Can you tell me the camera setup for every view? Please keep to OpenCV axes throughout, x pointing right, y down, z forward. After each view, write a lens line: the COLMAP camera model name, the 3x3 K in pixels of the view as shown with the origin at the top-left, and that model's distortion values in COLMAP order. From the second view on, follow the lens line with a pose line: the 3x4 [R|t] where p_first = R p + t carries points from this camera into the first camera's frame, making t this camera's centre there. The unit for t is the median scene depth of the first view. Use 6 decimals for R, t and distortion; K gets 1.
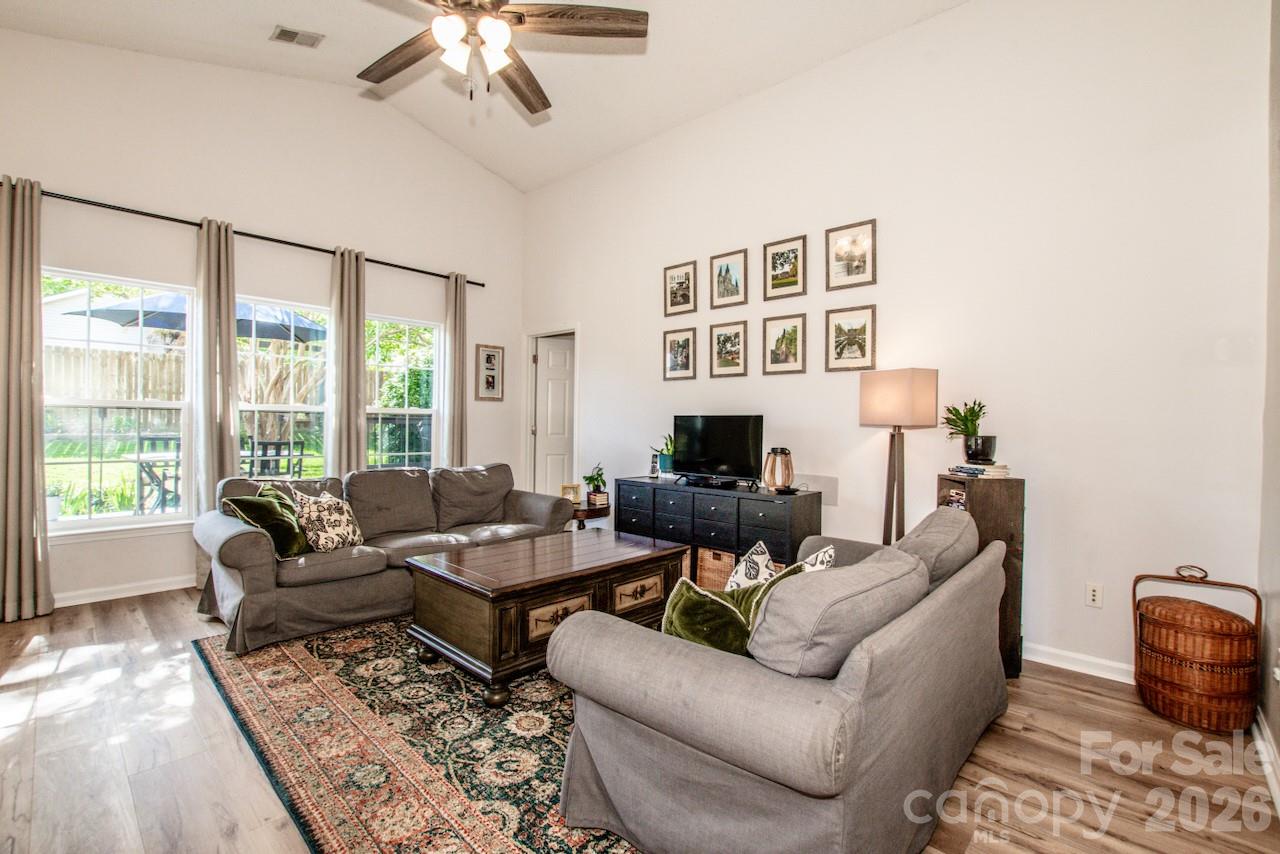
lens RADIAL K [[554.5, 0, 622.9], [0, 554.5, 424.2], [0, 0, 1]] dist [-0.036062, 0.000448]
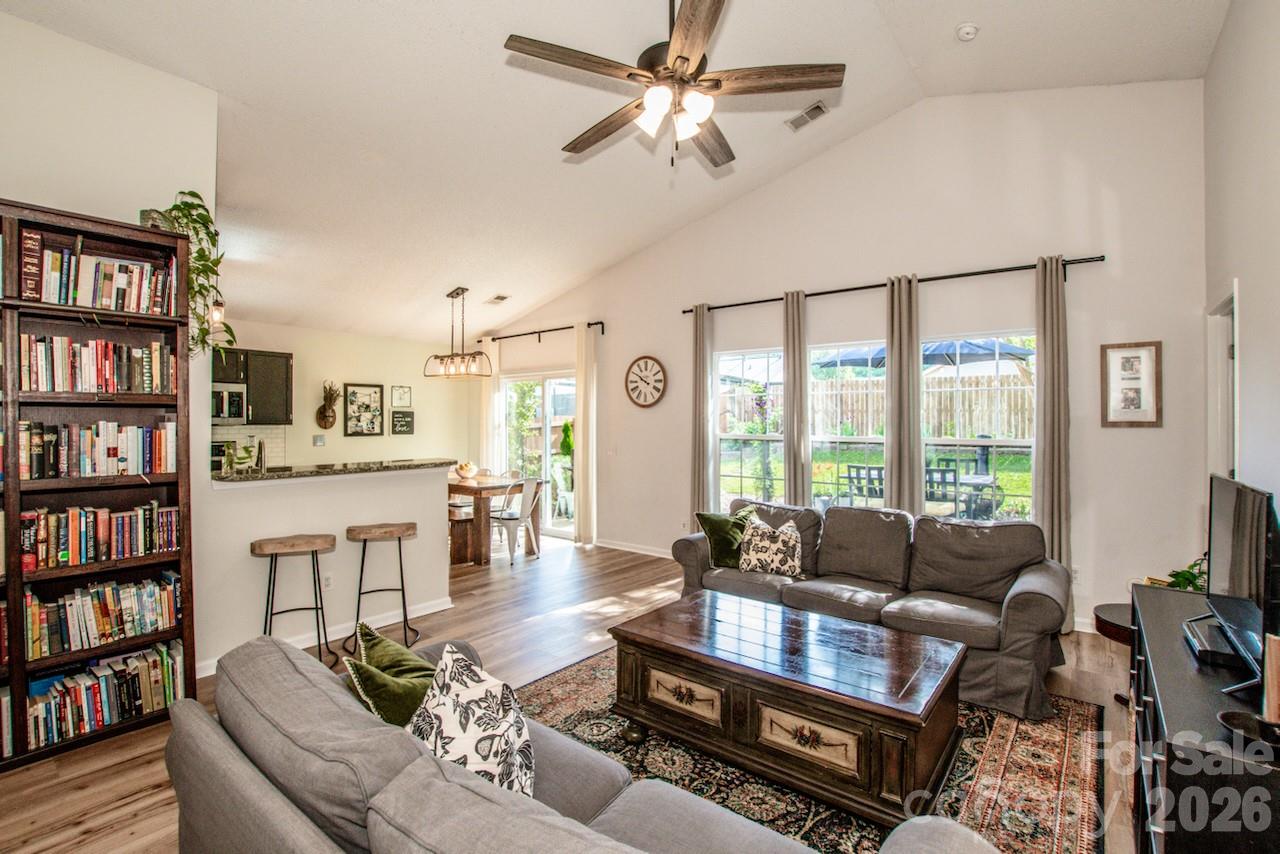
lens RADIAL K [[572.7, 0, 670.8], [0, 572.7, 418.7], [0, 0, 1]] dist [-0.033610, 0.000396]
pose [[0.130772, -0.019853, -0.991214, 0.498689], [-0.007307, 0.999753, -0.020988, -0.048986], [0.991386, 0.009987, 0.130595, 0.529759]]
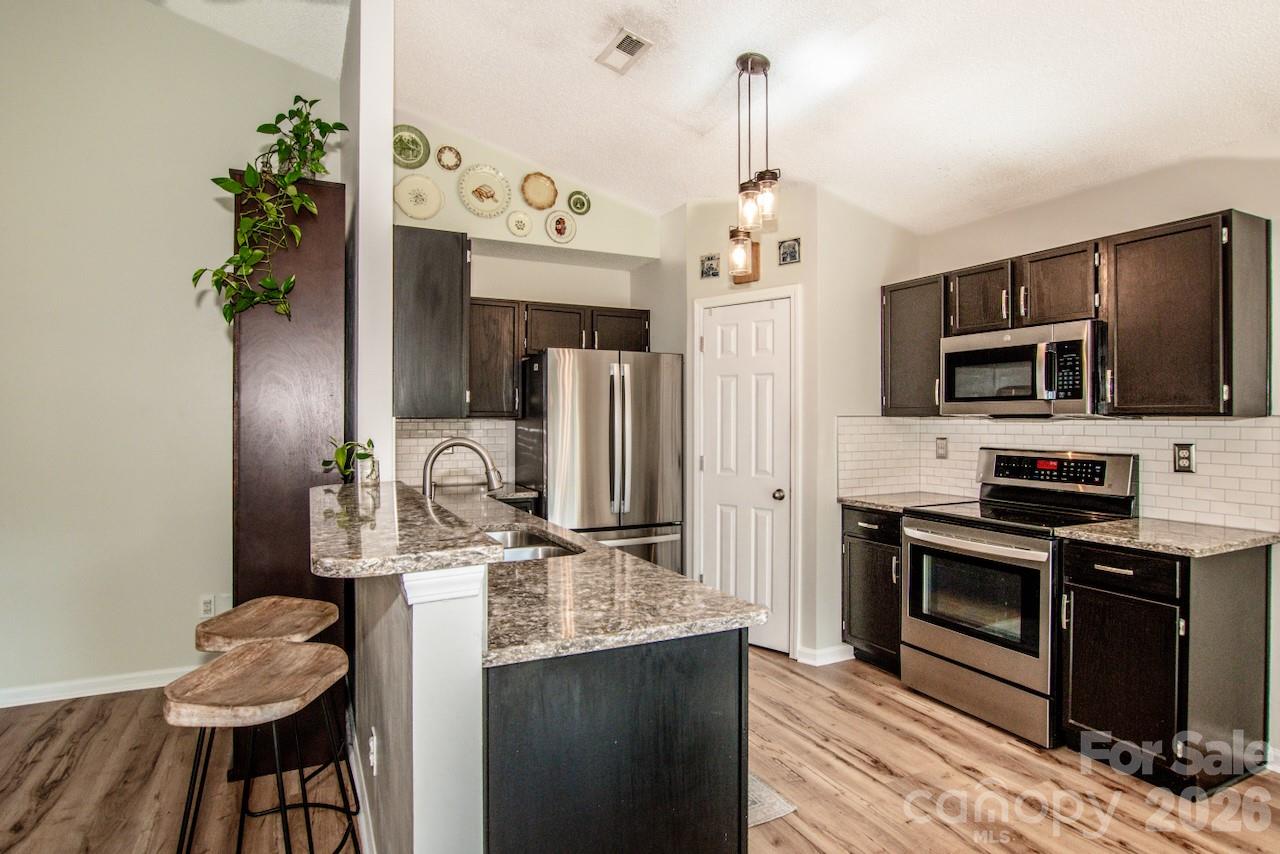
lens RADIAL K [[696.4, 0, 616.0], [0, 696.4, 418.9], [0, 0, 1]] dist [-0.030196, 0.001359]
pose [[-0.926213, -0.014553, 0.376721, -0.782230], [-0.011805, 0.999884, 0.009602, -0.053648], [-0.376817, 0.004446, -0.926277, 0.516466]]
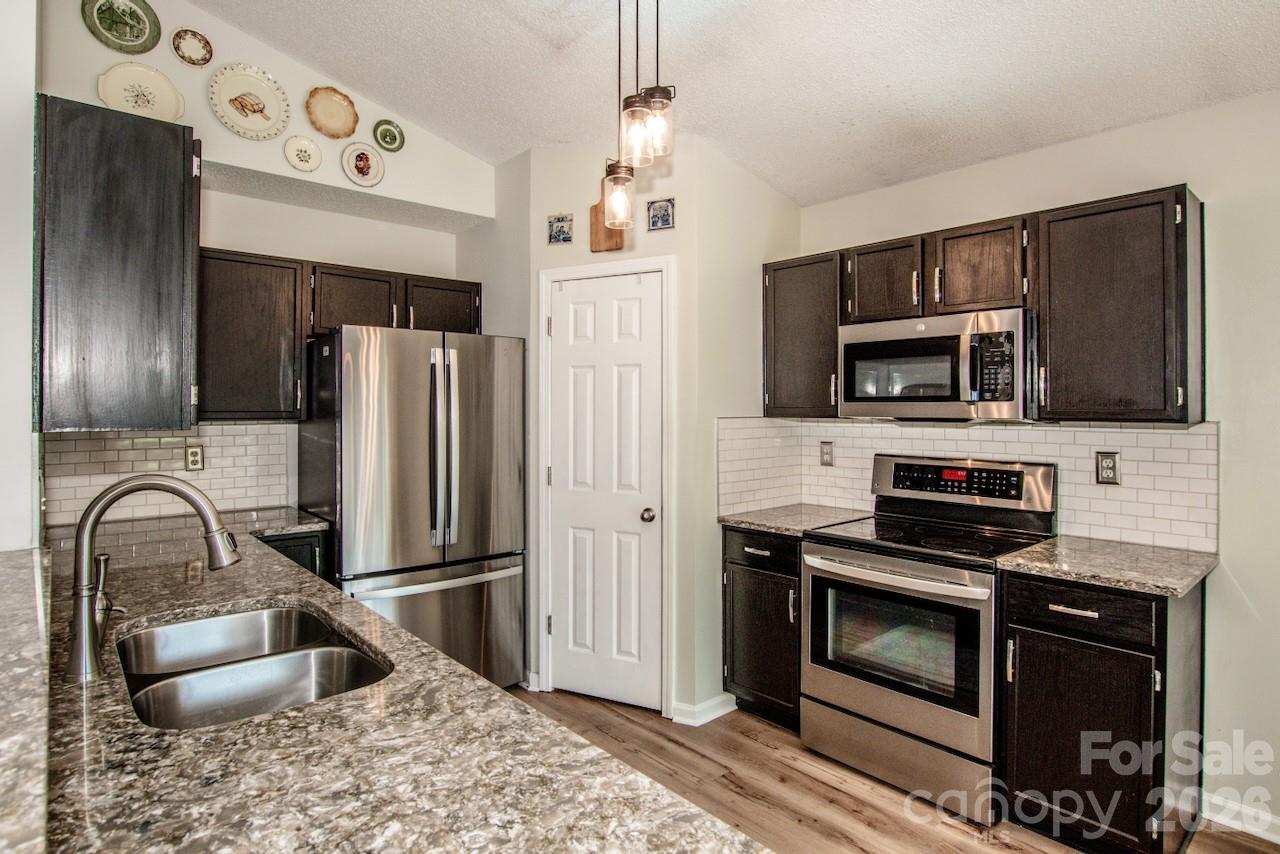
lens RADIAL K [[699.5, 0, 635.5], [0, 699.5, 405.4], [0, 0, 1]] dist [-0.035250, 0.011542]
pose [[-0.994551, -0.014012, 0.103301, -0.696096], [-0.013921, 0.999902, 0.001608, -0.065539], [-0.103313, 0.000161, -0.994649, 0.319854]]
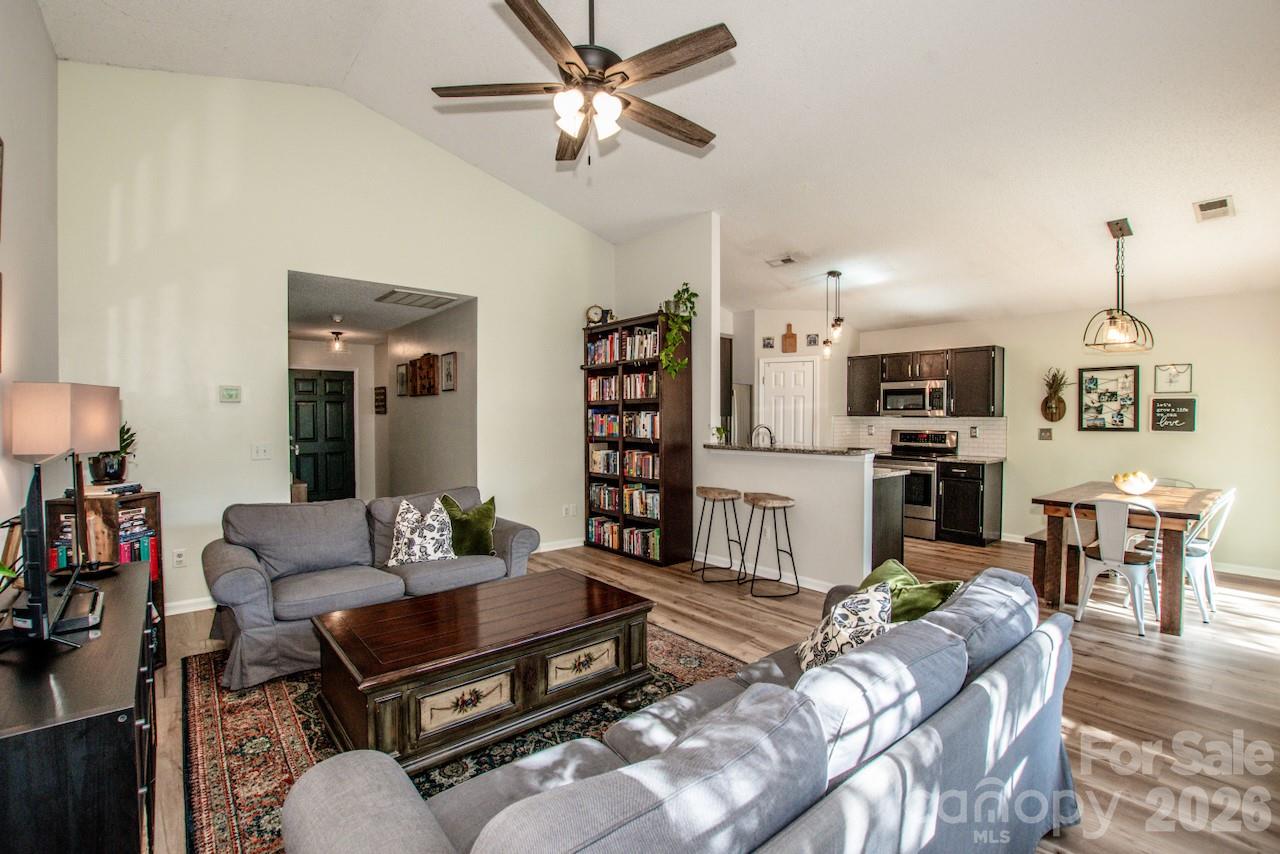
lens RADIAL K [[579.5, 0, 617.8], [0, 579.5, 425.7], [0, 0, 1]] dist [-0.042051, 0.001016]
pose [[-0.991026, -0.018939, 0.132318, -0.298447], [-0.016095, 0.999617, 0.022529, -0.051168], [-0.132694, 0.020197, -0.990951, 1.326435]]
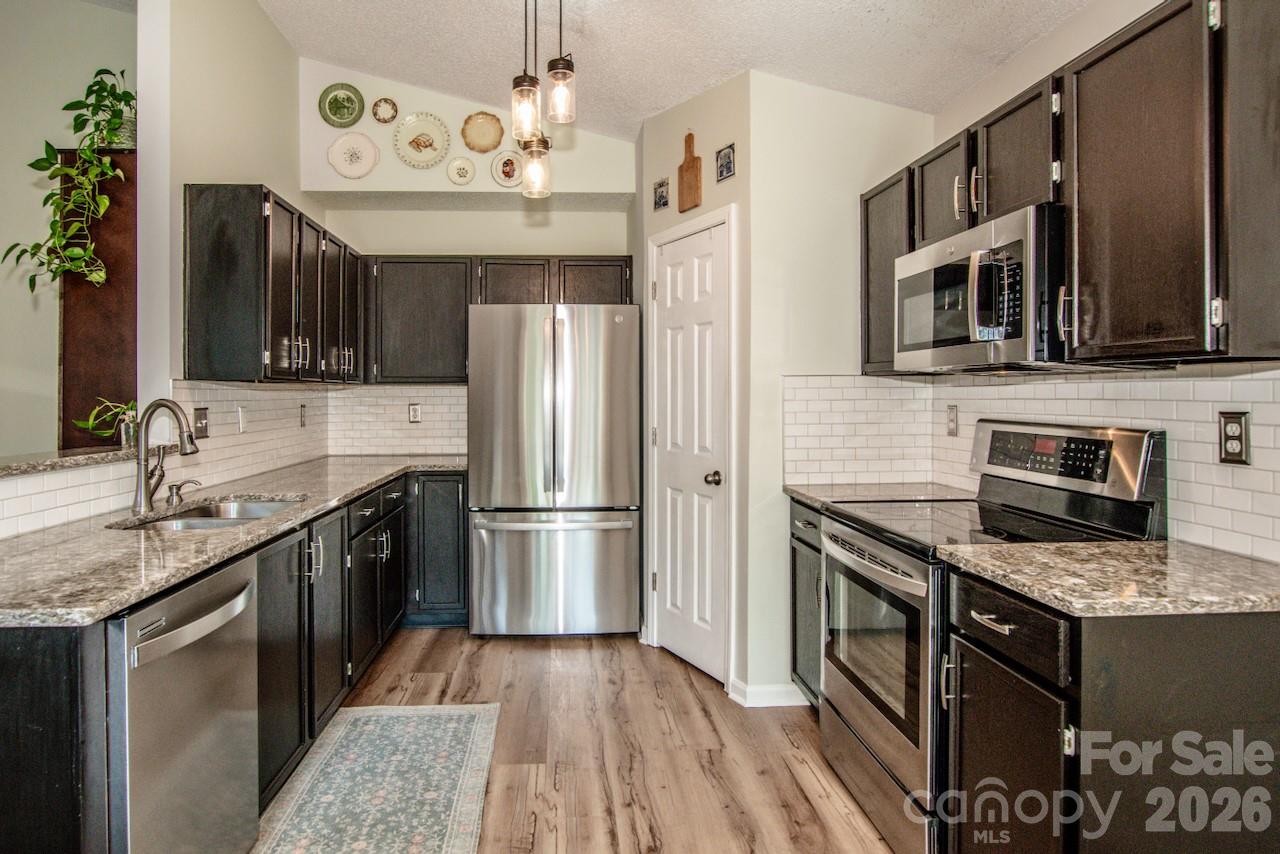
lens RADIAL K [[738.6, 0, 575.8], [0, 738.6, 394.2], [0, 0, 1]] dist [-0.029037, 0.000840]
pose [[-0.704103, -0.012049, 0.709996, -1.082839], [-0.002727, 0.999895, 0.014265, -0.043300], [-0.710093, 0.008107, -0.704062, 0.206740]]
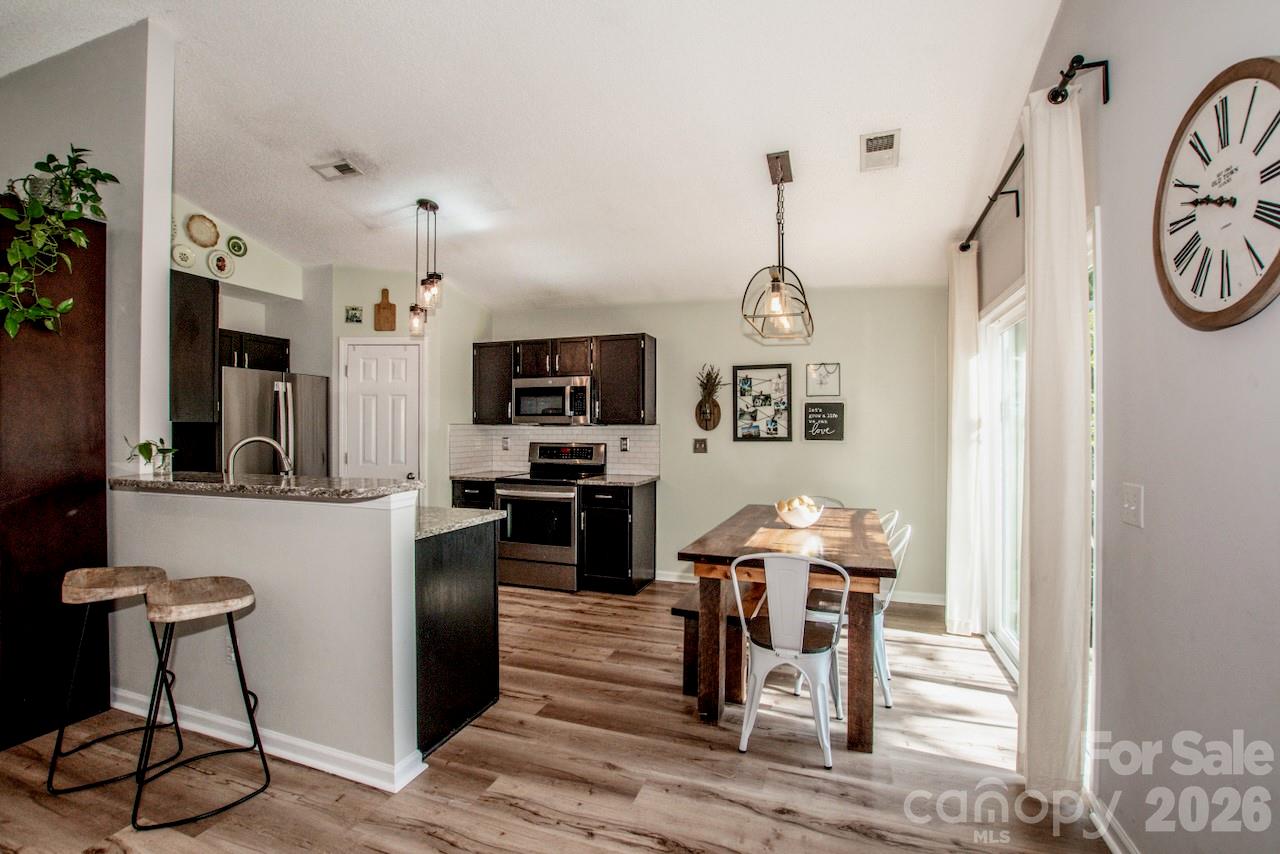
lens RADIAL K [[581.5, 0, 645.7], [0, 581.5, 429.5], [0, 0, 1]] dist [-0.036094, 0.000543]
pose [[-0.916937, -0.014096, -0.398782, -0.599048], [-0.014761, 0.999890, -0.001403, -0.044944], [0.398758, 0.004599, -0.917045, 0.821784]]
